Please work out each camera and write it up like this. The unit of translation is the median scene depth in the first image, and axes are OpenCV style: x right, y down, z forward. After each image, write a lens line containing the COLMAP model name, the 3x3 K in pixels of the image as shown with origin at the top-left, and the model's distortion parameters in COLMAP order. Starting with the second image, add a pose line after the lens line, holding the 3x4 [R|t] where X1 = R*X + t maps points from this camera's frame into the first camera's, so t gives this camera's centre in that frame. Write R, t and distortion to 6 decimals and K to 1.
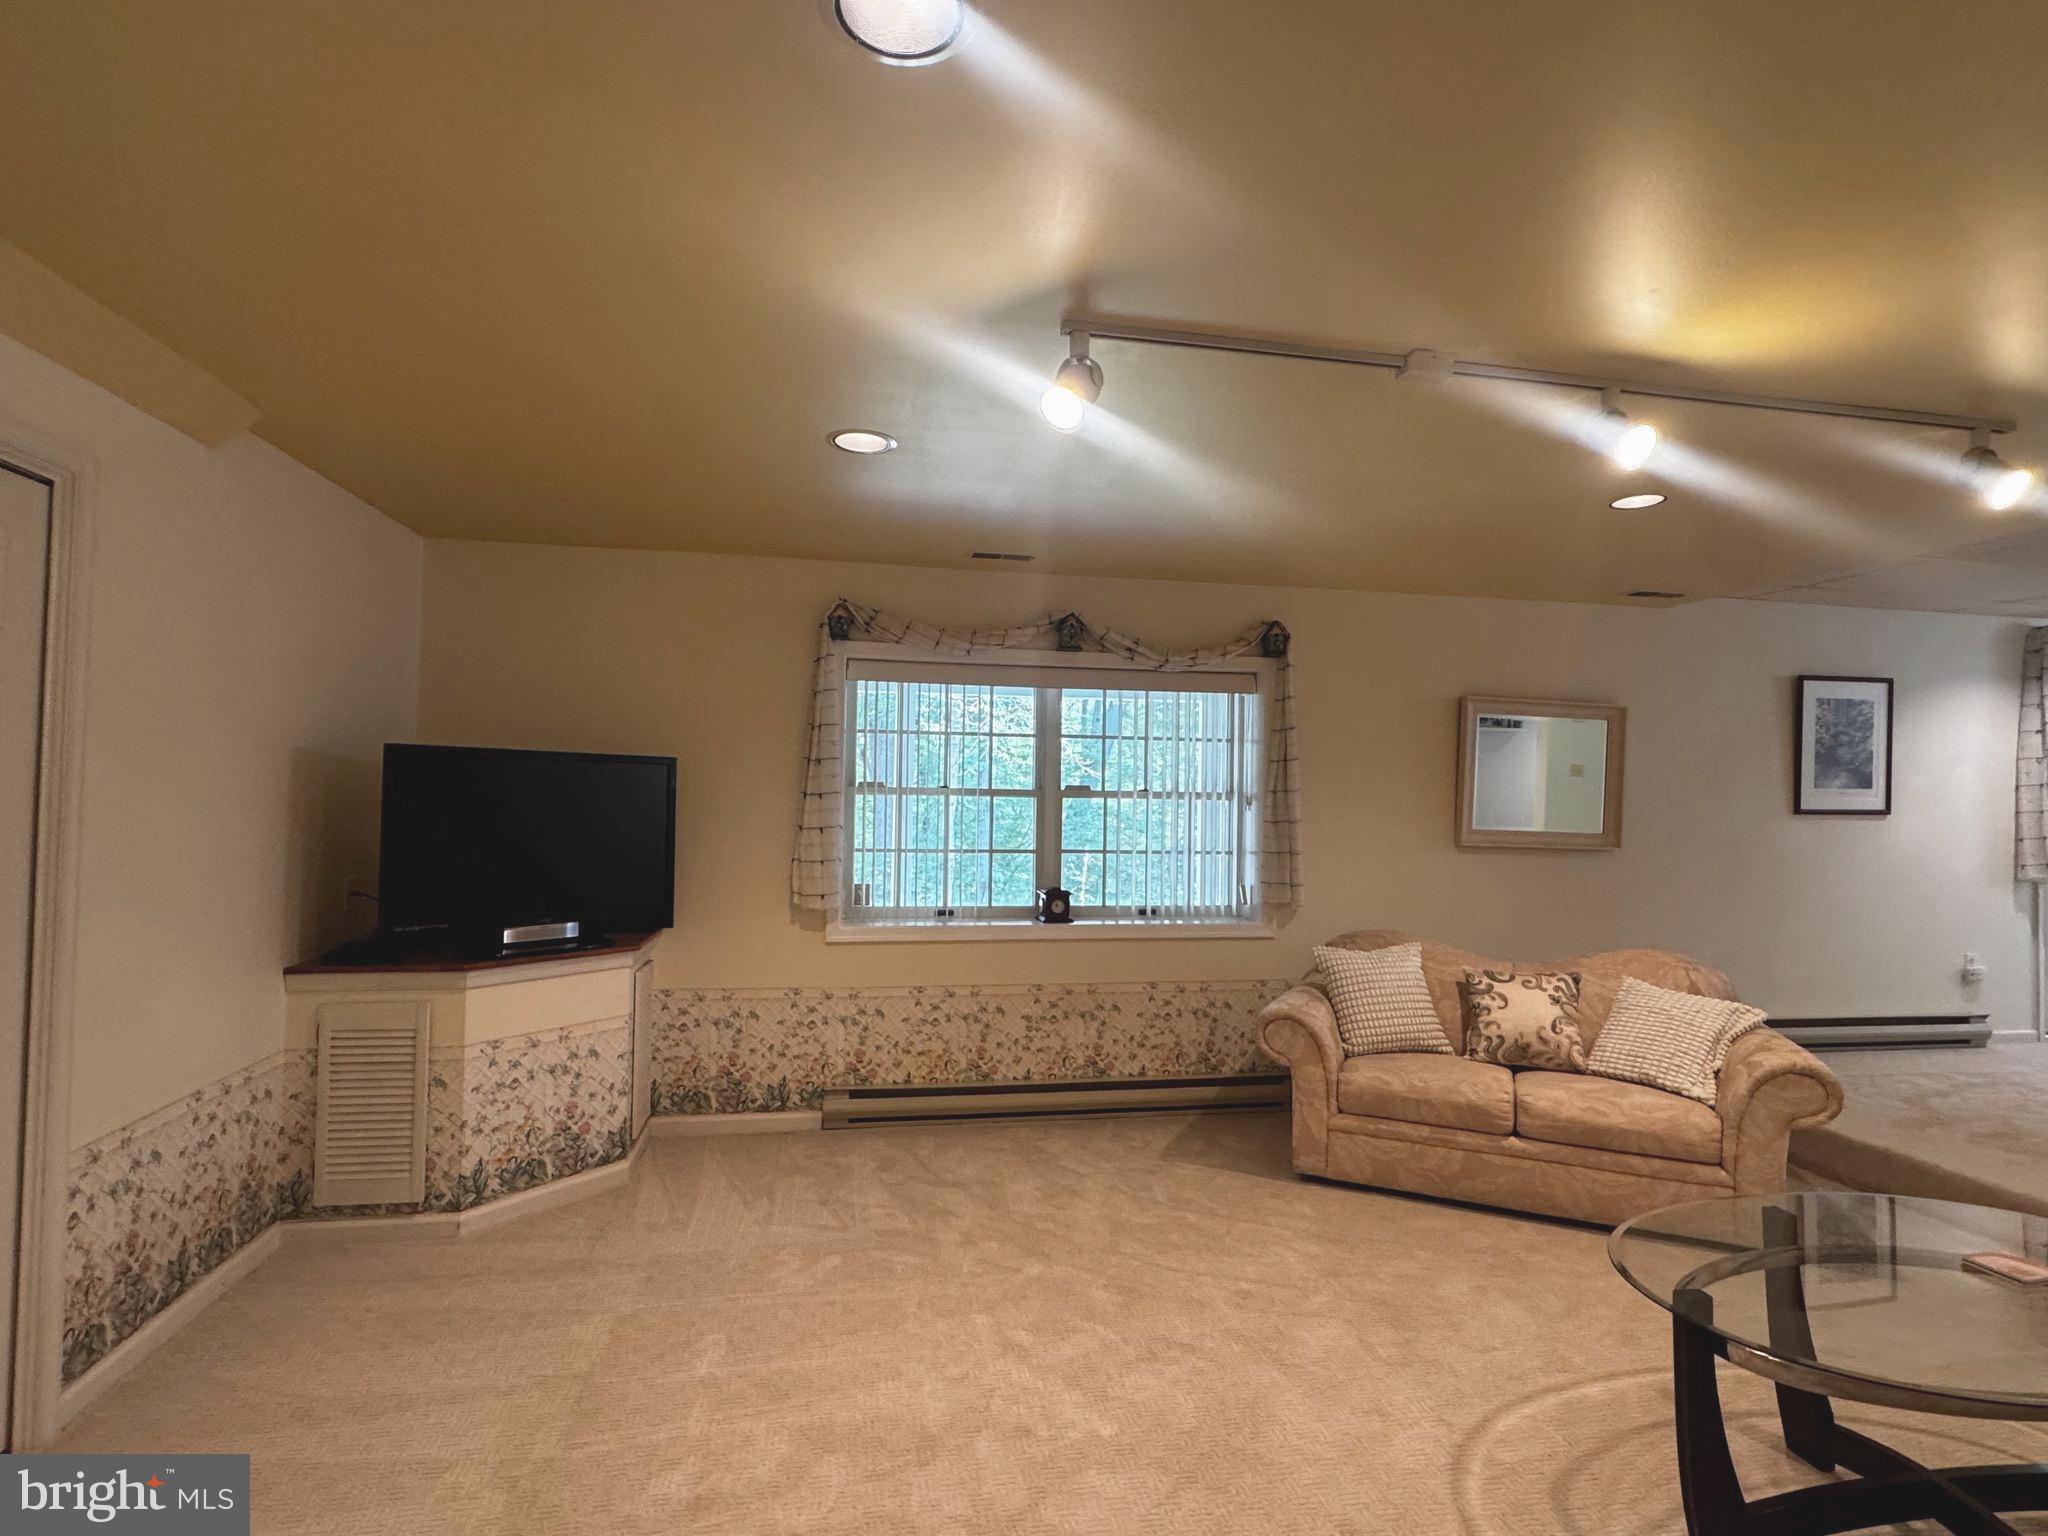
lens RADIAL K [[1023.2, 0, 1024.5], [0, 1023.2, 764.8], [0, 0, 1]] dist [-0.002091, 0.000408]
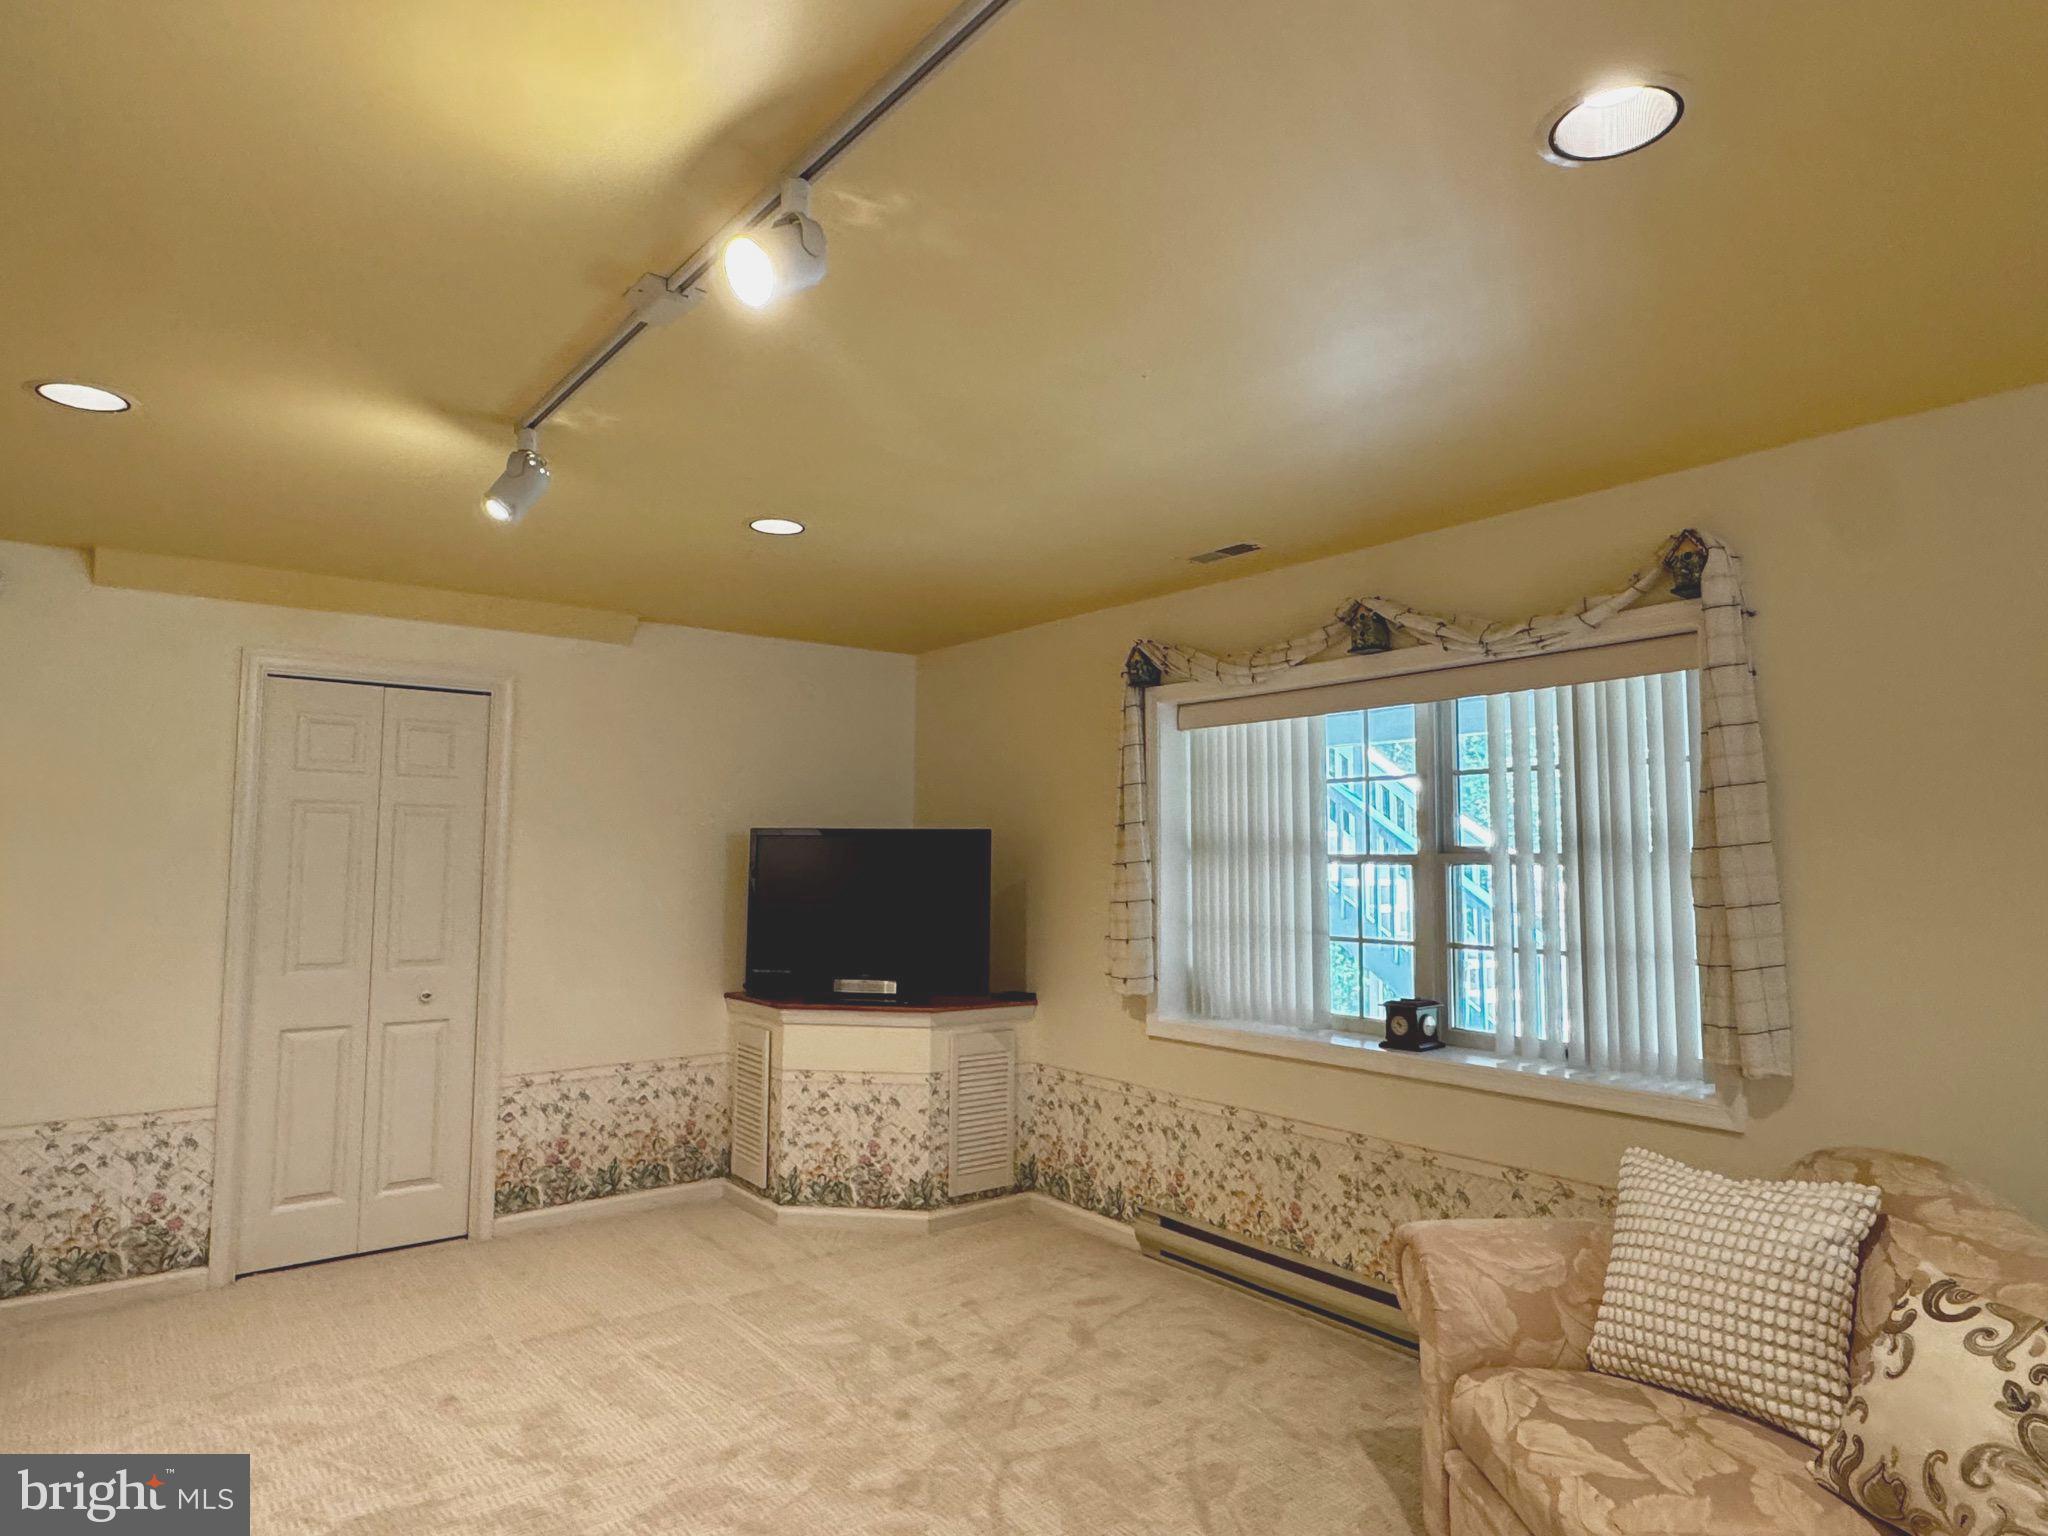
lens RADIAL K [[1191.2, 0, 1024.3], [0, 1191.2, 762.3], [0, 0, 1]] dist [0.005085, 0.002520]
pose [[0.463350, -0.090624, -0.881530, 0.690584], [0.028755, 0.995771, -0.087254, 0.028700], [0.885709, 0.015081, 0.463996, 0.444935]]
